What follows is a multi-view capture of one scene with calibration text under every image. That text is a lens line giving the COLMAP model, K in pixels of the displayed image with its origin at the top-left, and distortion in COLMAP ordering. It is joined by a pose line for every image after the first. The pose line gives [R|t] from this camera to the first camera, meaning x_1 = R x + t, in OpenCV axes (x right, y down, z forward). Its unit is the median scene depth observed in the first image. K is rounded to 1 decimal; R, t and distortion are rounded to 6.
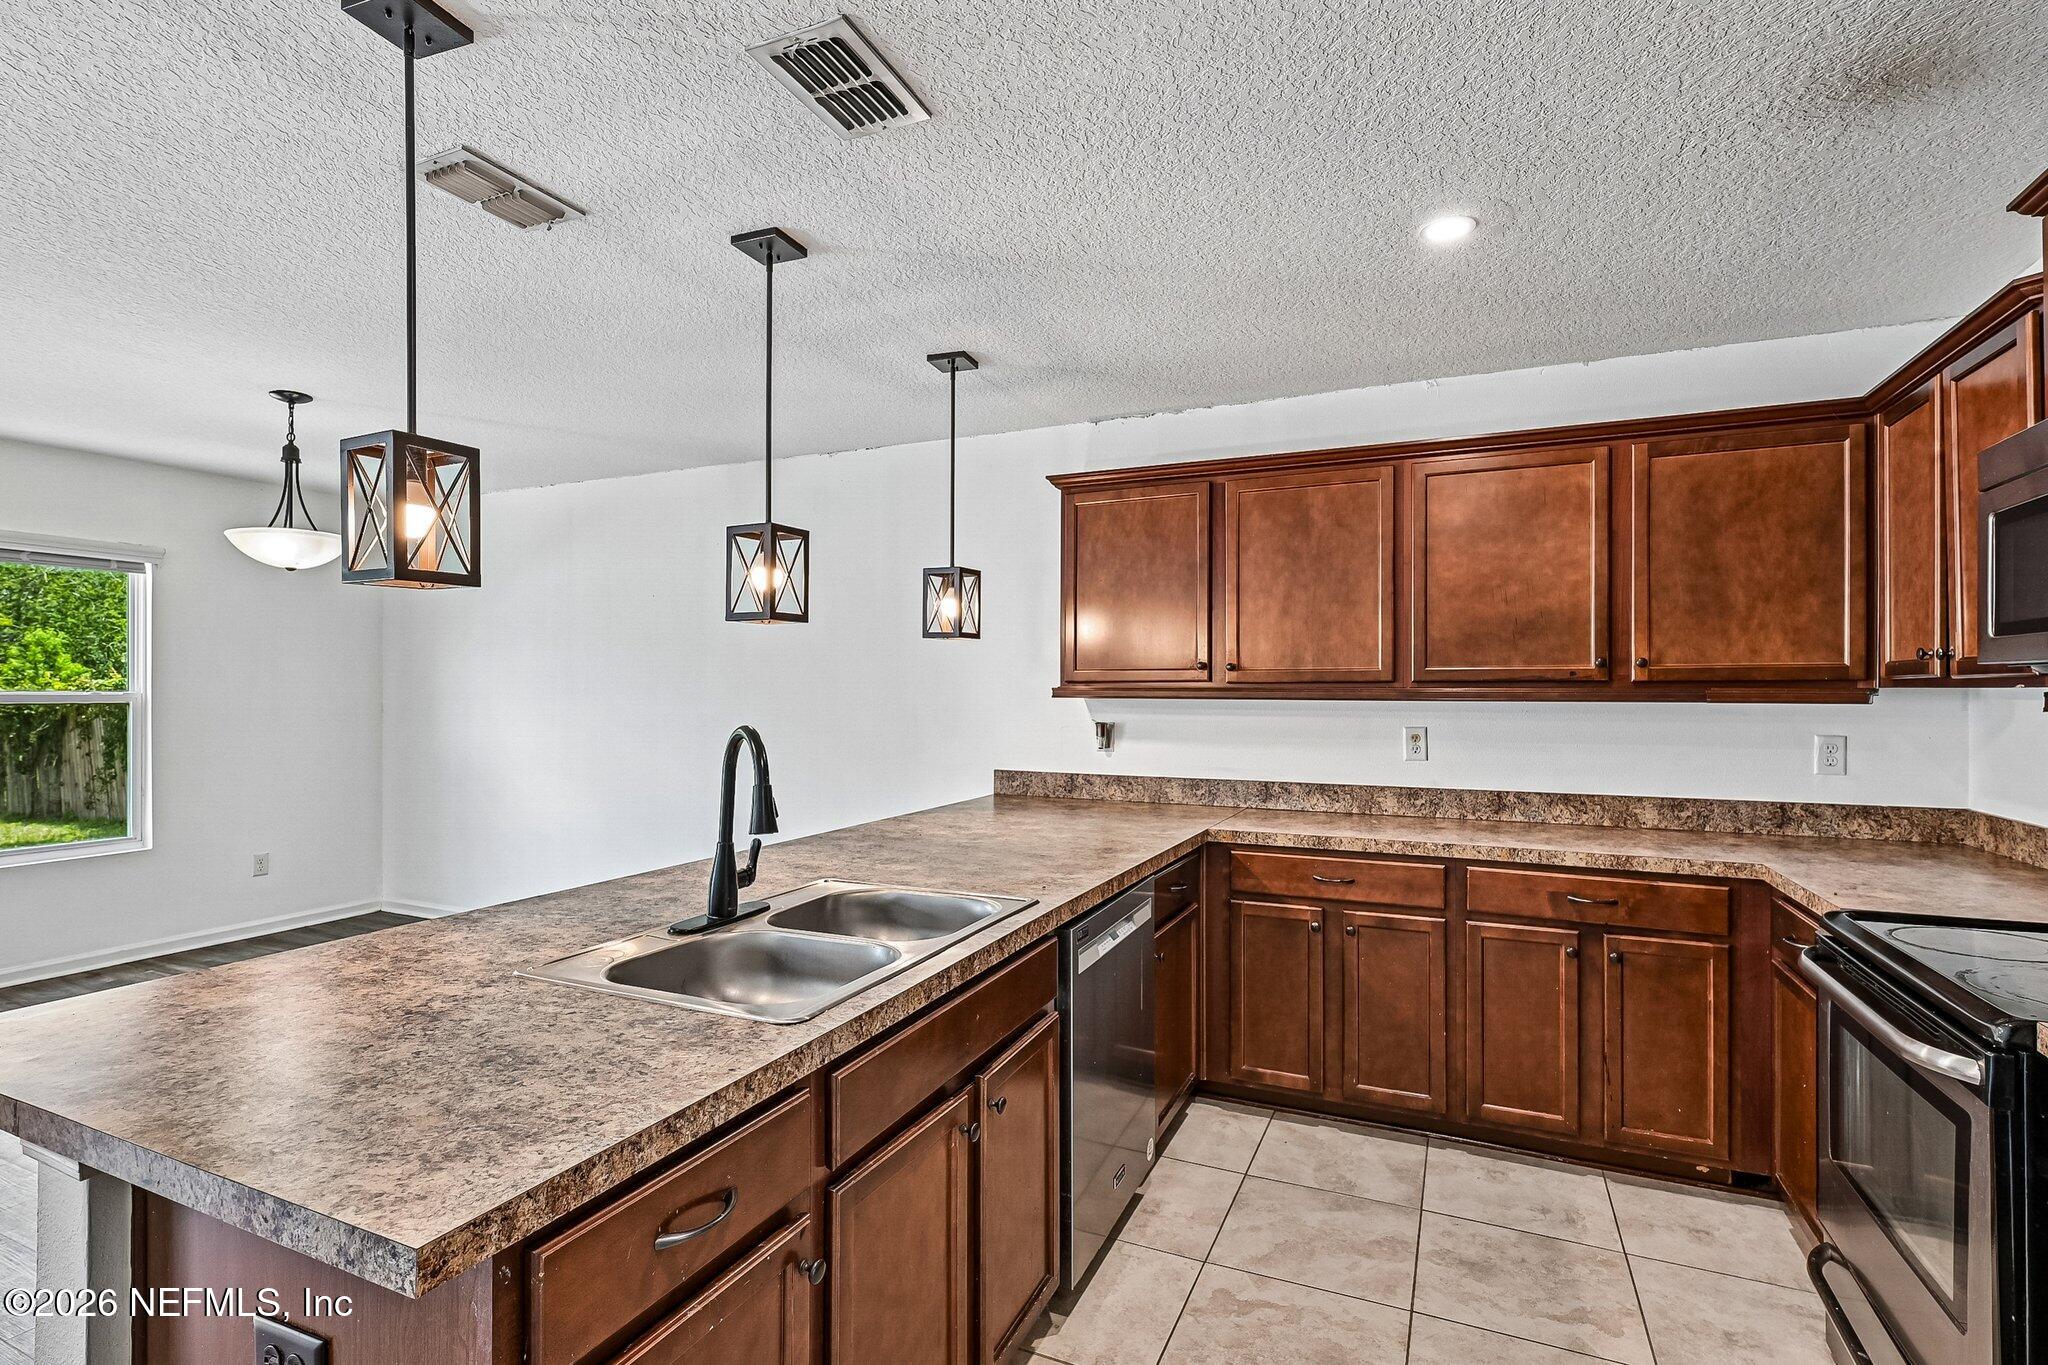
lens RADIAL K [[976.1, 0, 1022.6], [0, 976.1, 688.7], [0, 0, 1]] dist [0.002367, 0.000983]
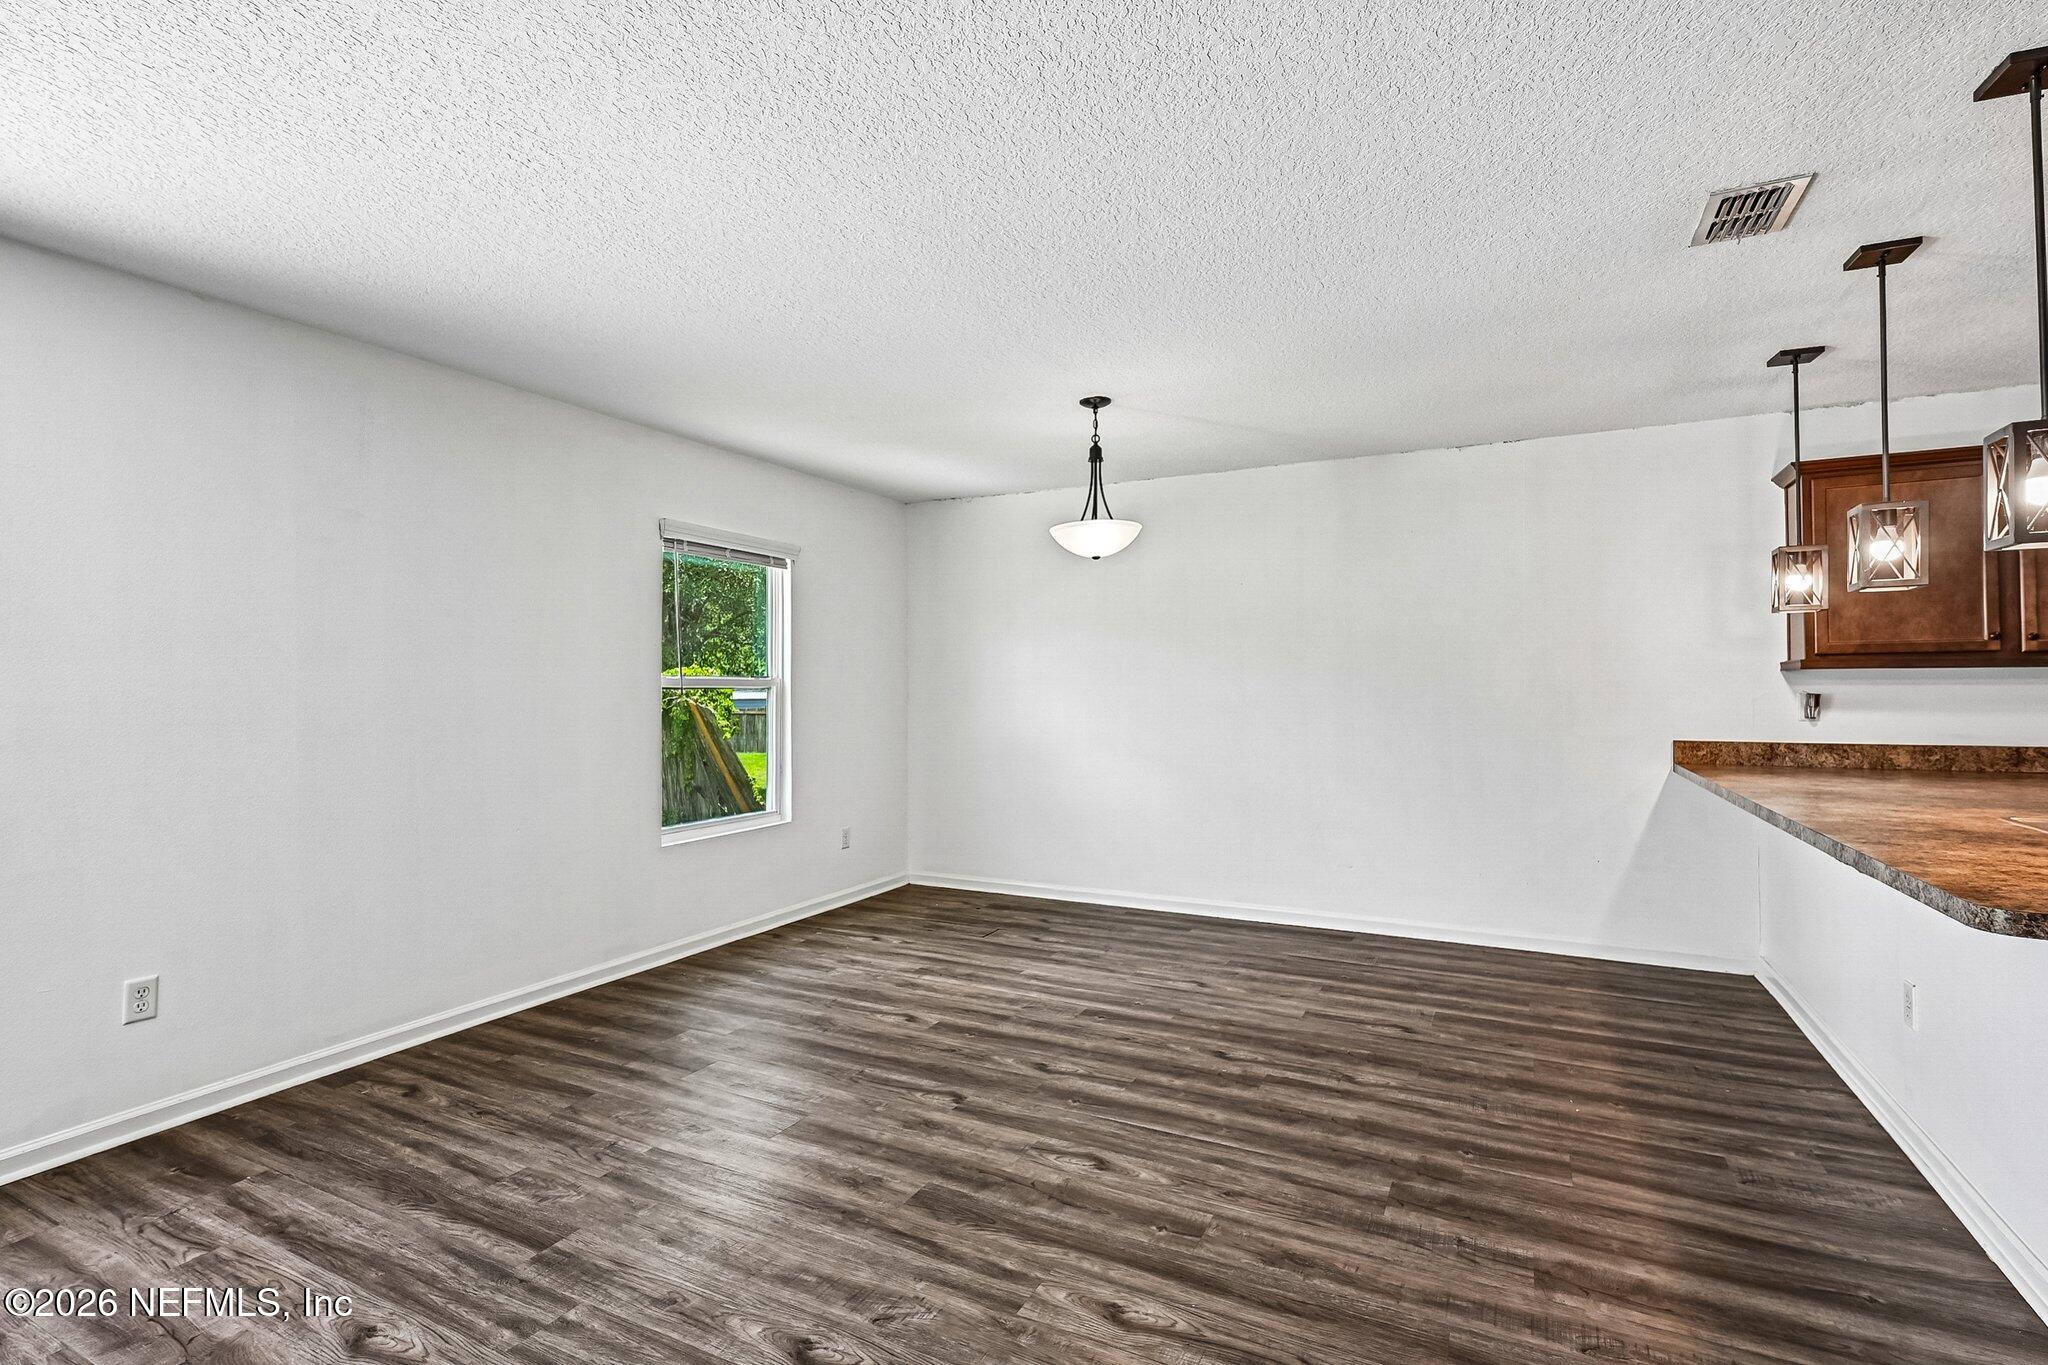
lens RADIAL K [[976.1, 0, 1023.8], [0, 976.1, 679.1], [0, 0, 1]] dist [0.002367, 0.000983]
pose [[0.999233, -0.007589, -0.038411, -0.789793], [0.007124, 0.999900, -0.012233, 0.027464], [0.038500, 0.011950, 0.999187, -0.102979]]
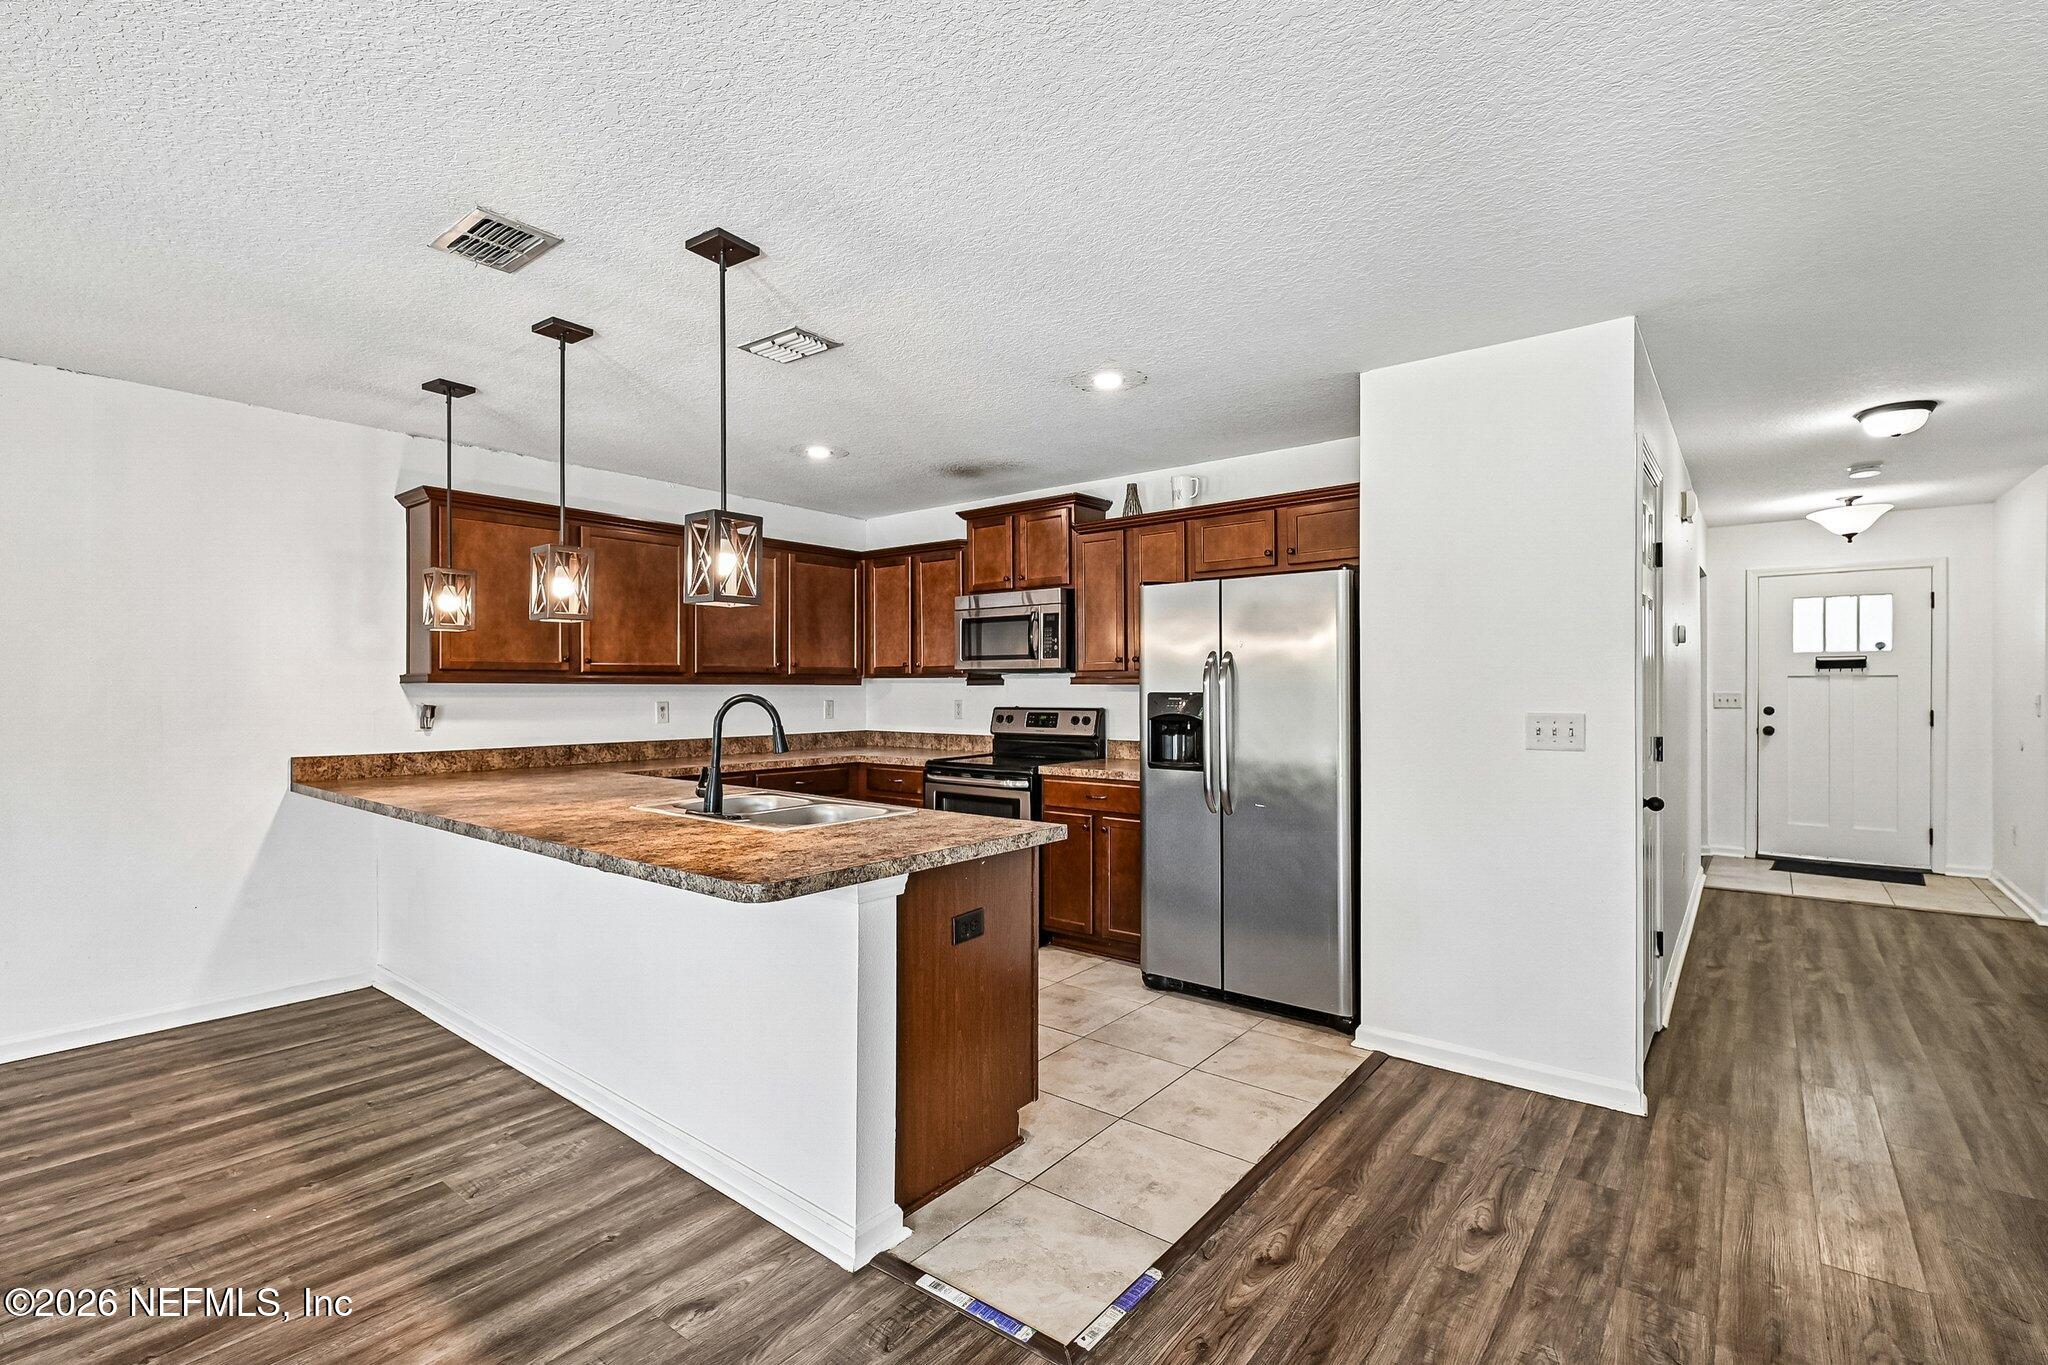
lens RADIAL K [[926.0, 0, 1034.9], [0, 926.0, 691.1], [0, 0, 1]] dist [0.004092, -0.002014]
pose [[0.232424, -0.006828, 0.972591, -0.862830], [-0.000721, 0.999974, 0.007192, 0.010494], [-0.972614, -0.002373, 0.232413, 0.068979]]
